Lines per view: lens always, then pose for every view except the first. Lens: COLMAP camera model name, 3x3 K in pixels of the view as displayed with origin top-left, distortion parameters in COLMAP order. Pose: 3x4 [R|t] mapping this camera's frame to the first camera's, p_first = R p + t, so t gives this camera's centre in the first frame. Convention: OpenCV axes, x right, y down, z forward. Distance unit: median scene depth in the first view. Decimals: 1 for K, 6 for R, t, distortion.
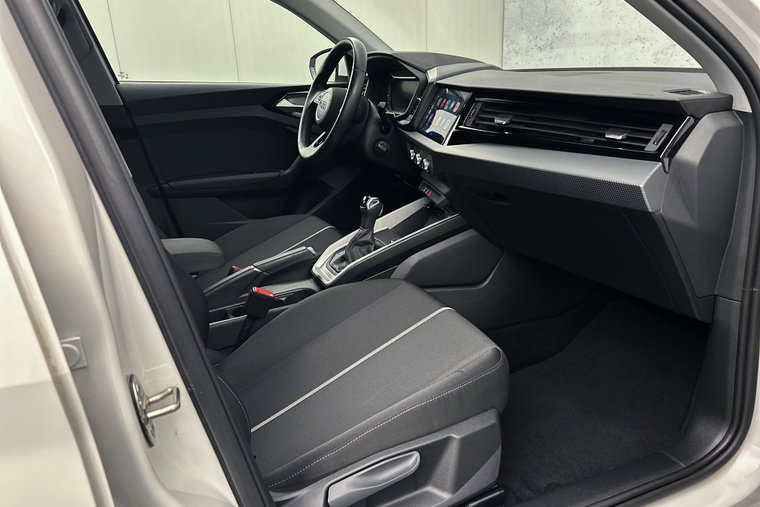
lens RADIAL K [[576.1, 0, 383.7], [0, 576.1, 252.8], [0, 0, 1]] dist [0.048324, -0.062434]
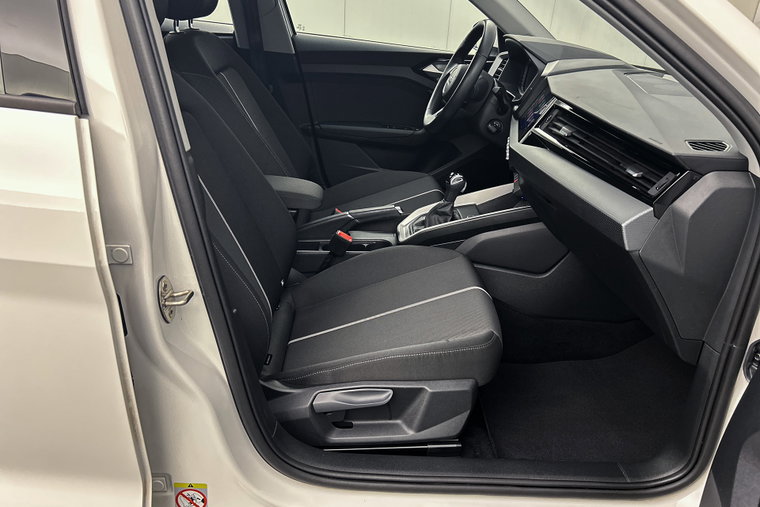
lens RADIAL K [[576.1, 0, 378.1], [0, 576.1, 252.0], [0, 0, 1]] dist [0.048324, -0.062434]
pose [[0.921457, 0.237847, -0.307159, 0.222600], [-0.205598, 0.969434, 0.133895, -0.071538], [0.329617, -0.060227, 0.942192, -0.113425]]
